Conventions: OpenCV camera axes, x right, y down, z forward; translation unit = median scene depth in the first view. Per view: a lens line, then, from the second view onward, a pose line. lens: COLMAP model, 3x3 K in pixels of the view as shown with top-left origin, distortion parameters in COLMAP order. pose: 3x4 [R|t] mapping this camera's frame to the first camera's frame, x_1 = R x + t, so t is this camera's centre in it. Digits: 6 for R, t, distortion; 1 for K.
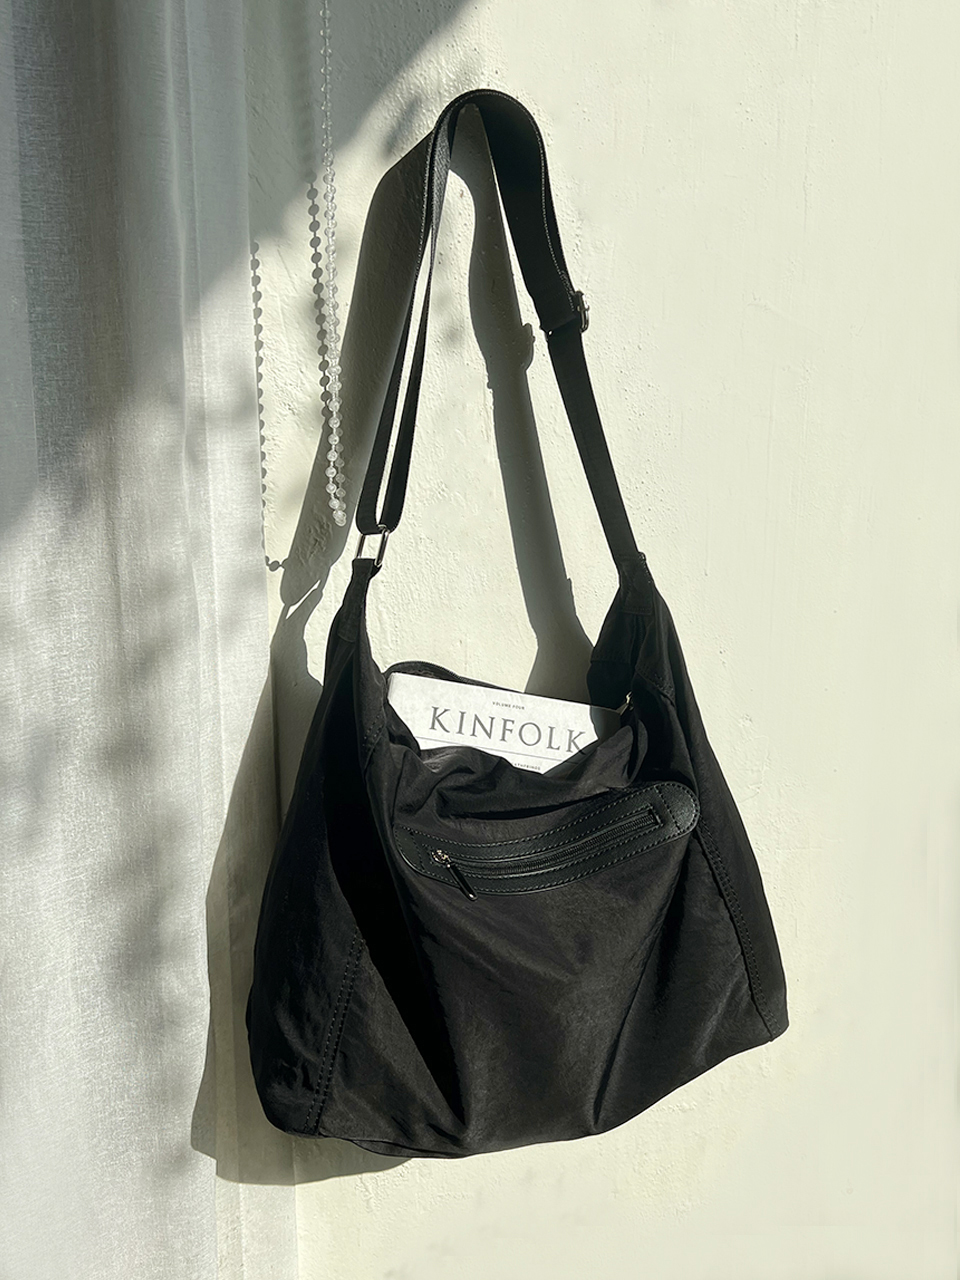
lens RADIAL K [[1048.4, 0, 485.7], [0, 1048.4, 615.0], [0, 0, 1]] dist [0.074688, -0.106612]
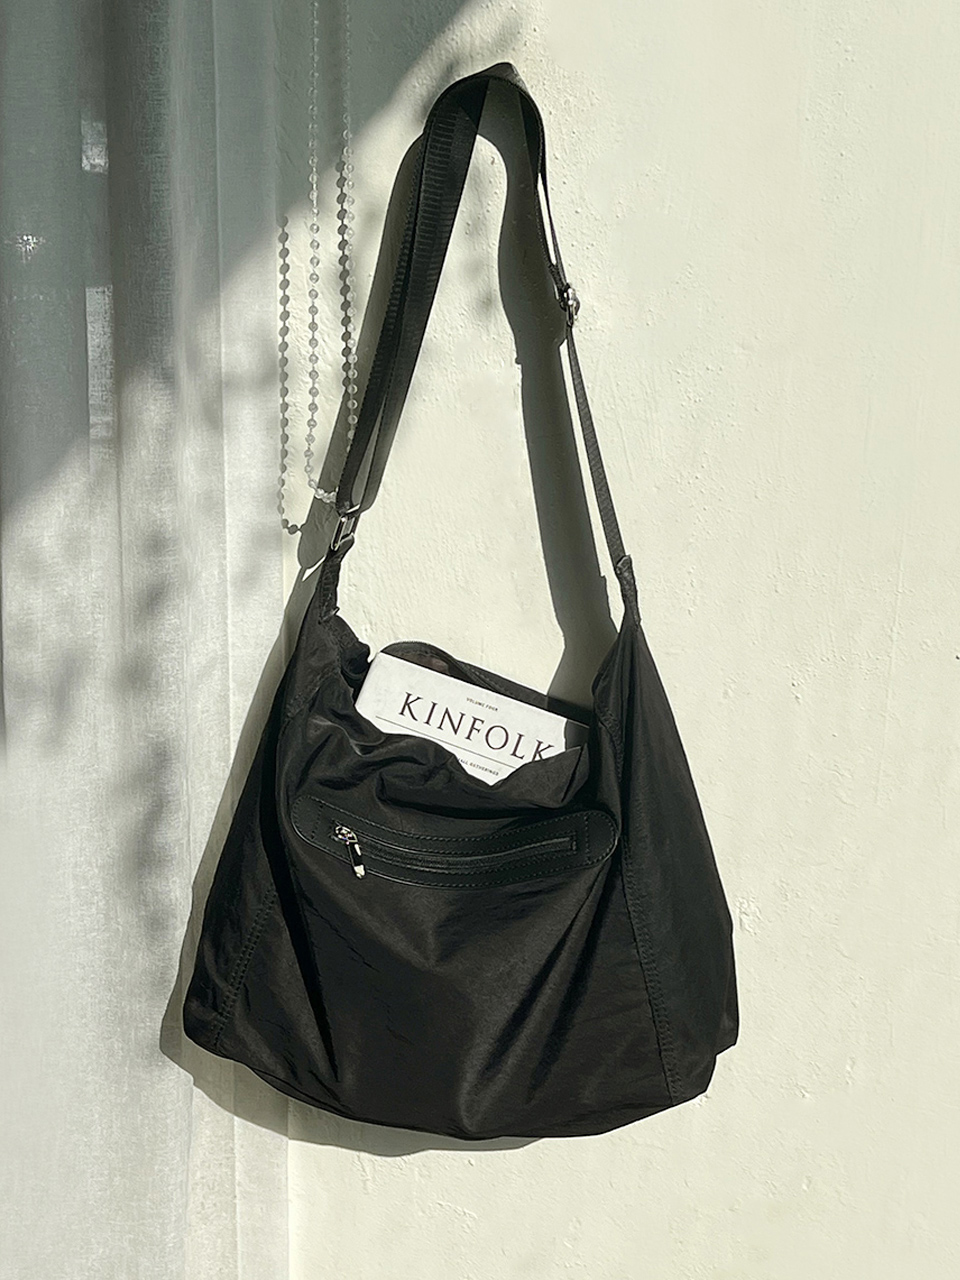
lens RADIAL K [[2120.7, 0, 480.8], [0, 2120.7, 654.4], [0, 0, 1]] dist [0.151792, -0.027367]
pose [[0.864328, 0.159916, -0.476826, 0.959456], [-0.105092, 0.984599, 0.139714, -0.234703], [0.491825, -0.070648, 0.867823, -0.696345]]
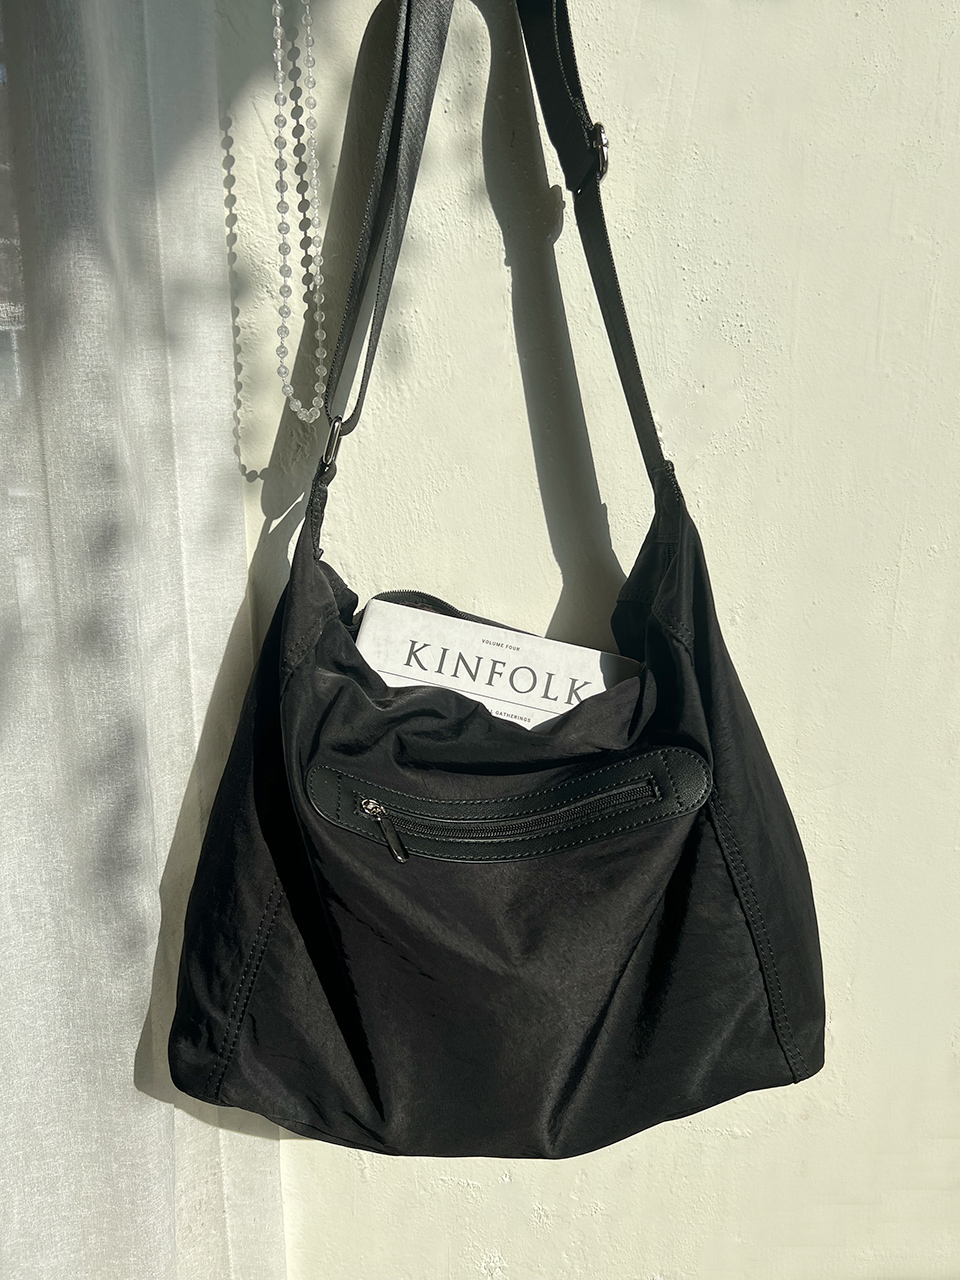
lens RADIAL K [[956.6, 0, 482.8], [0, 956.6, 656.6], [0, 0, 1]] dist [0.052388, -0.067761]
pose [[0.965677, 0.059604, -0.252814, 0.207986], [-0.047779, 0.997469, 0.052661, 0.057177], [0.255313, -0.038775, 0.966081, 0.255397]]
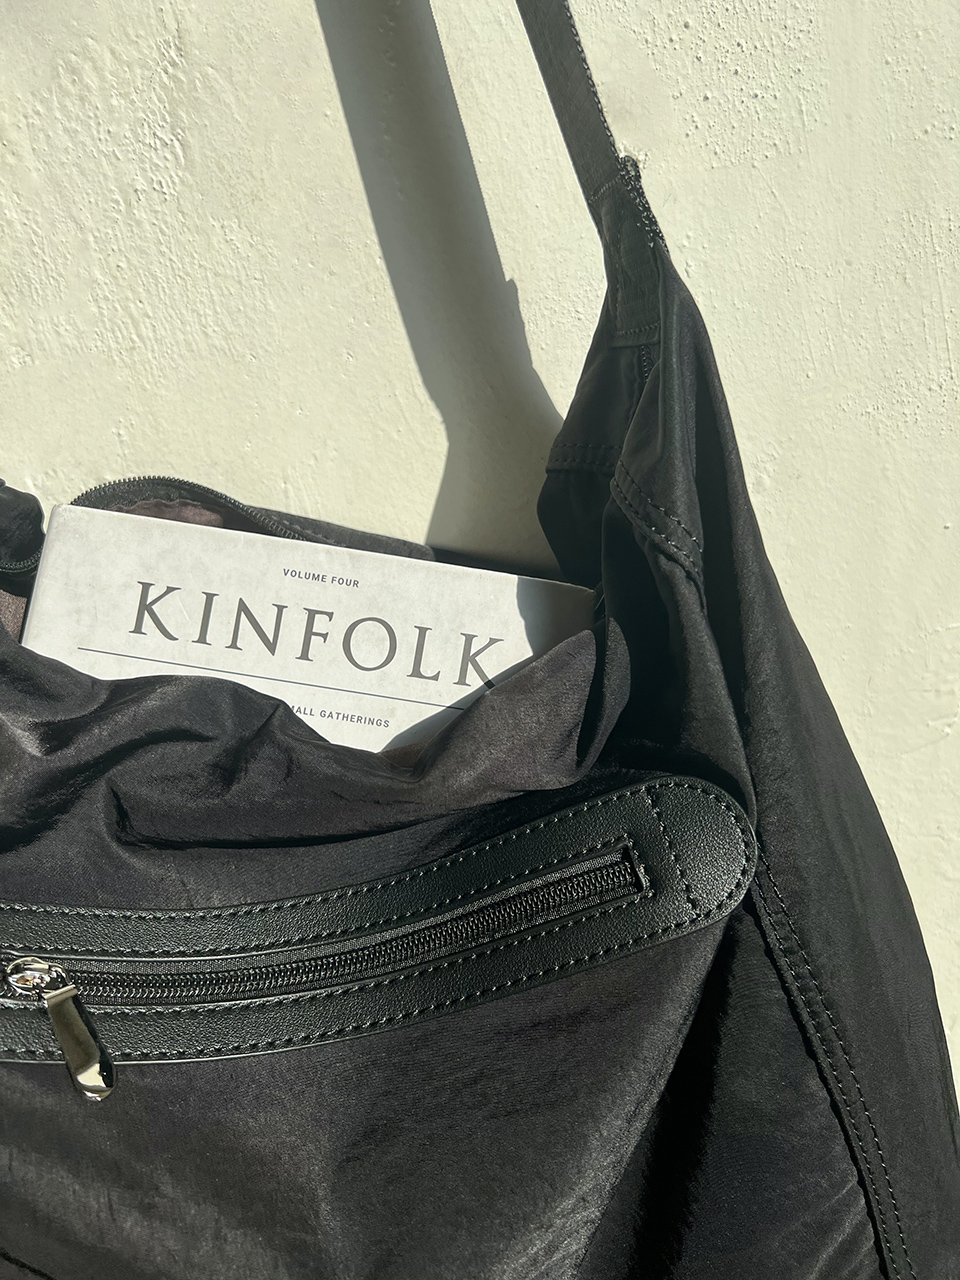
lens RADIAL K [[970.8, 0, 495.9], [0, 970.8, 638.8], [0, 0, 1]] dist [0.059260, -0.131454]
pose [[0.977829, 0.014355, -0.208914, 0.178982], [0.026646, 0.981009, 0.192123, 0.037320], [0.207705, -0.193430, 0.958876, 0.642881]]
